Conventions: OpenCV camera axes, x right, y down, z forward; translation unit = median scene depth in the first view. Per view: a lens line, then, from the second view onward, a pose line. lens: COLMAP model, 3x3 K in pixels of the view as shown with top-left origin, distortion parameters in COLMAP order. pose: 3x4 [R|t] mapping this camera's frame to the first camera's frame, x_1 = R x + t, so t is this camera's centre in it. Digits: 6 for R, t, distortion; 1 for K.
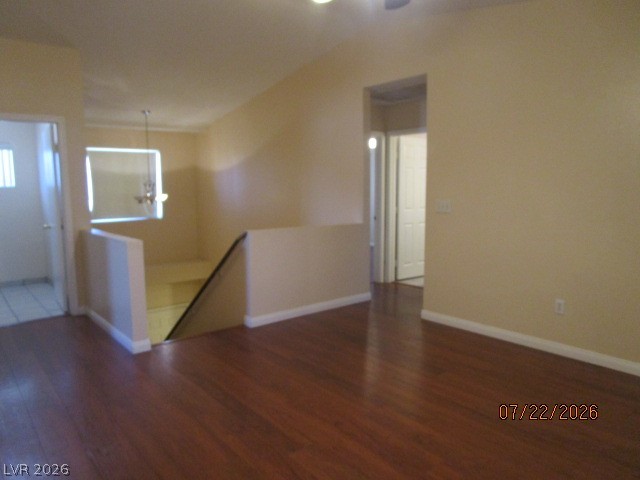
lens RADIAL K [[460.9, 0, 320.0], [0, 460.9, 240.0], [0, 0, 1]] dist [-0.002759, 0.002421]
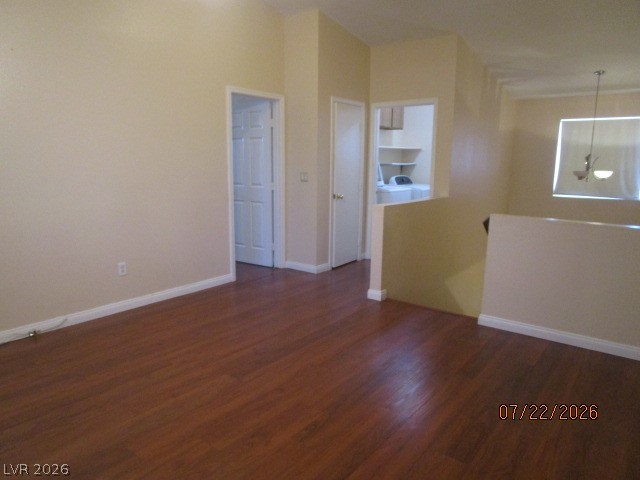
lens RADIAL K [[460.9, 0, 320.0], [0, 460.9, 240.0], [0, 0, 1]] dist [-0.002759, 0.002421]
pose [[0.217713, 0.191525, -0.957037, 0.390122], [-0.133588, 0.977177, 0.165166, -0.045803], [0.966827, 0.091889, 0.238330, 0.318371]]
